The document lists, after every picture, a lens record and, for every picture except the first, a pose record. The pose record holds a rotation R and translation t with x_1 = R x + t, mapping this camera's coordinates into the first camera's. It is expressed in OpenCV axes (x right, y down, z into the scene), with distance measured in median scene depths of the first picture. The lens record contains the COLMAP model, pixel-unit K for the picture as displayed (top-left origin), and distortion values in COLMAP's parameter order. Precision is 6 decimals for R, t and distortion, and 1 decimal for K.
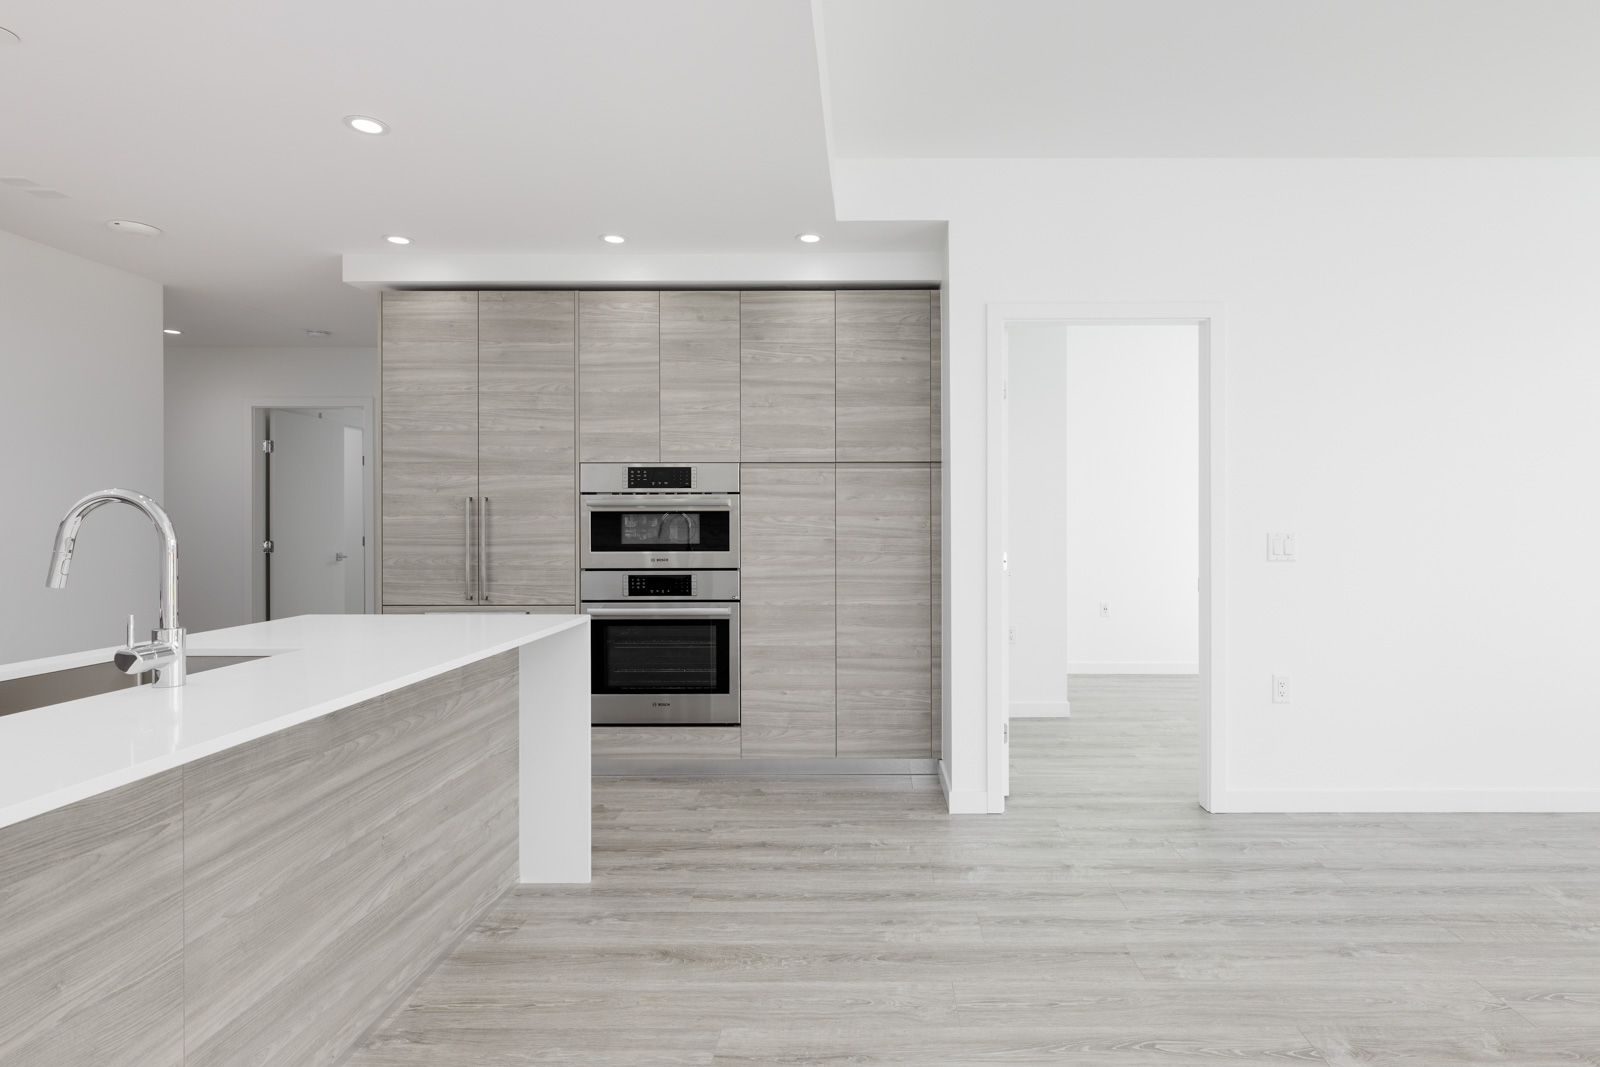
lens RADIAL K [[806.5, 0, 829.3], [0, 806.5, 511.8], [0, 0, 1]] dist [0.003787, 0.000661]
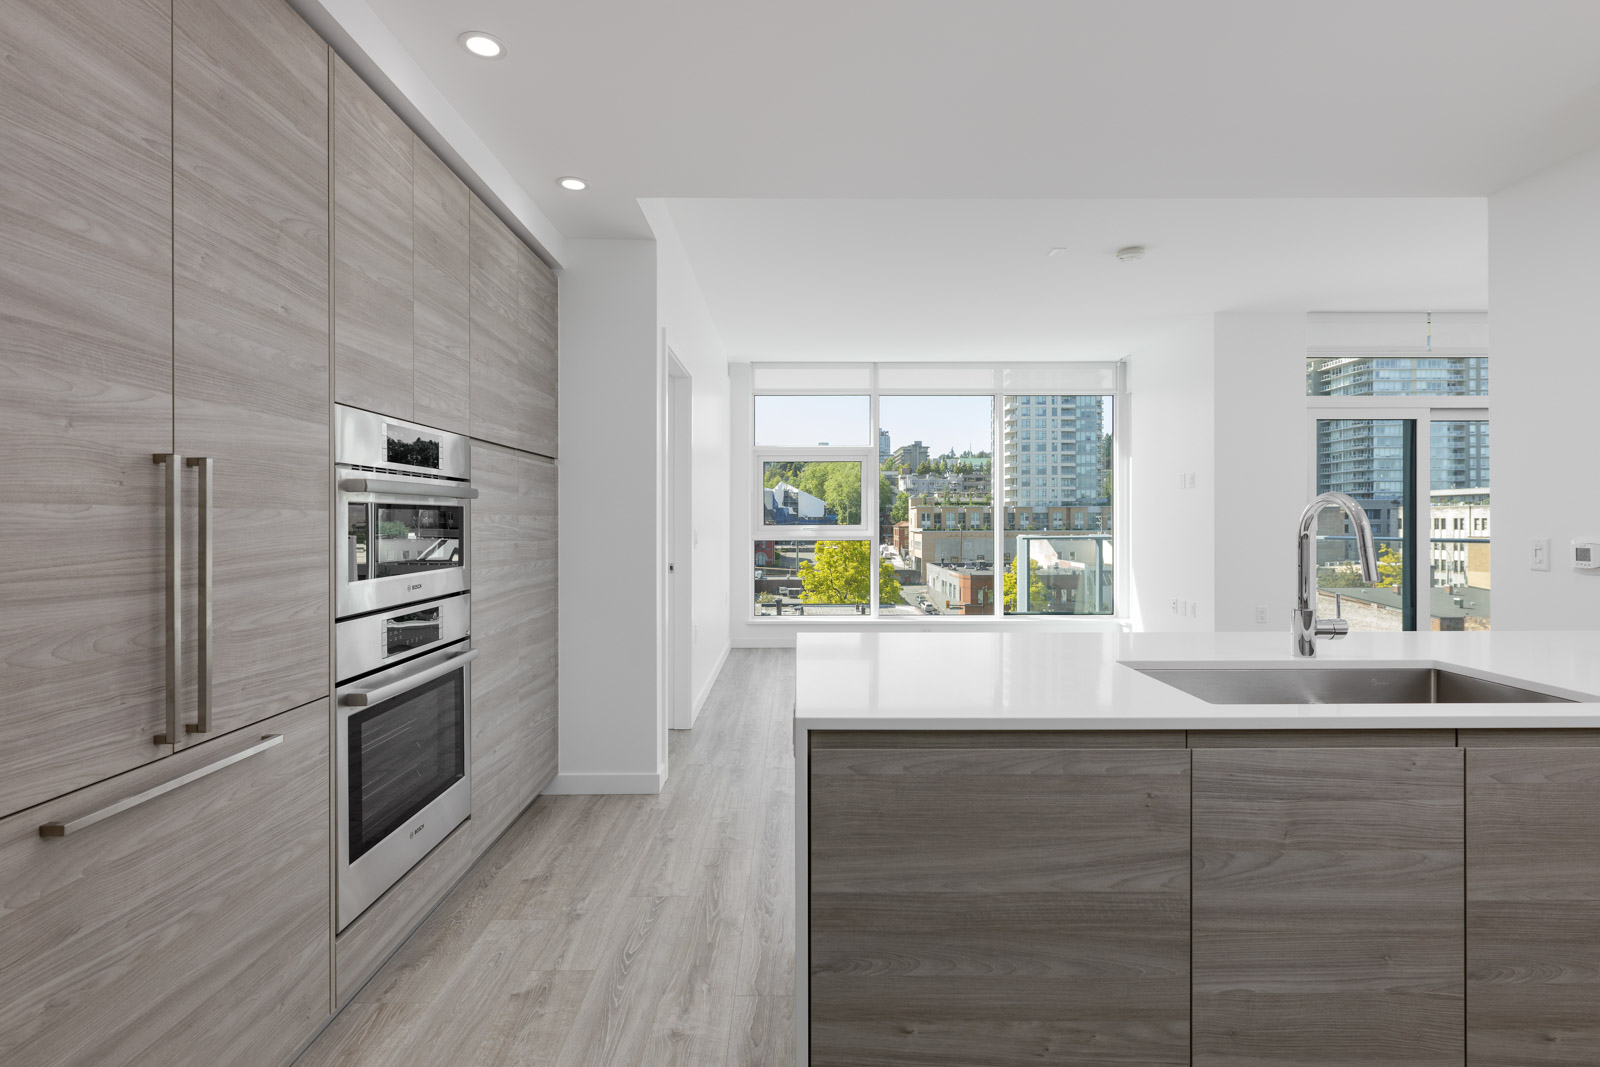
lens RADIAL K [[806.5, 0, 824.6], [0, 806.5, 512.5], [0, 0, 1]] dist [0.003787, 0.000661]
pose [[-0.049644, 0.010757, 0.998709, -0.811882], [-0.009130, 0.999895, -0.011223, 0.008844], [-0.998725, -0.009676, -0.049541, 0.726625]]
